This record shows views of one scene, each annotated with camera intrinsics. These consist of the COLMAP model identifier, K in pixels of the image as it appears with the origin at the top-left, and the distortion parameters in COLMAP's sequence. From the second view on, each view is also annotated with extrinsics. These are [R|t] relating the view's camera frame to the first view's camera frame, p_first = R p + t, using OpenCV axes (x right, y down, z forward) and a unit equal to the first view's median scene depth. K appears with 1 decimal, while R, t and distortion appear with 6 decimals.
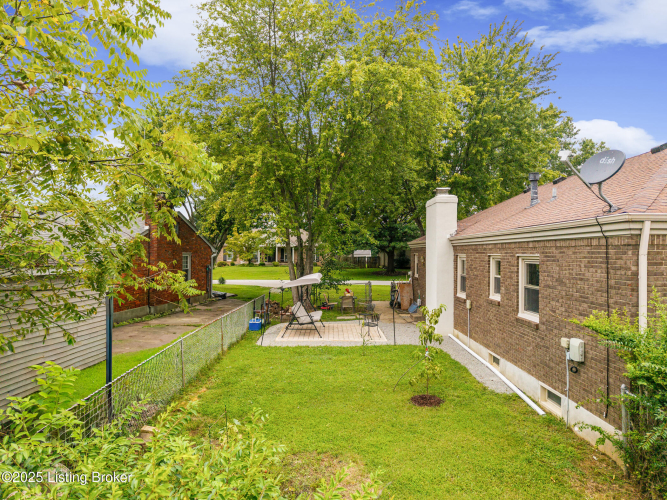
lens RADIAL K [[470.3, 0, 333.5], [0, 470.3, 250.0], [0, 0, 1]] dist [0.042328, 0.000077]
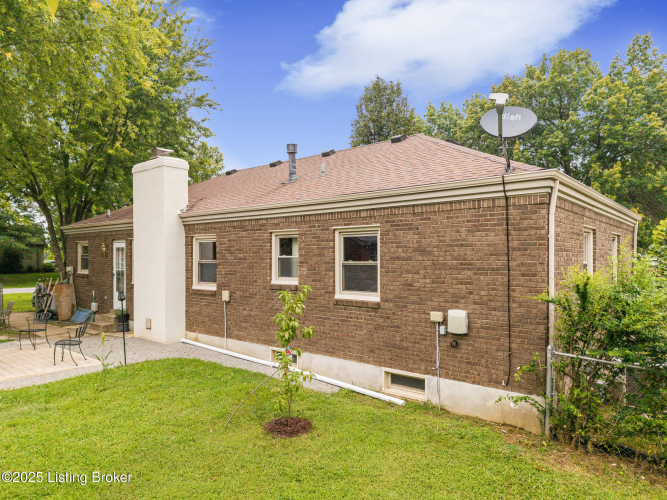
lens RADIAL K [[470.3, 0, 333.5], [0, 470.3, 250.0], [0, 0, 1]] dist [0.042328, 0.000077]
pose [[0.645292, 0.006884, 0.763905, -0.280488], [0.003387, 0.999924, -0.011871, 0.065741], [-0.763928, 0.010247, 0.645220, 0.482071]]
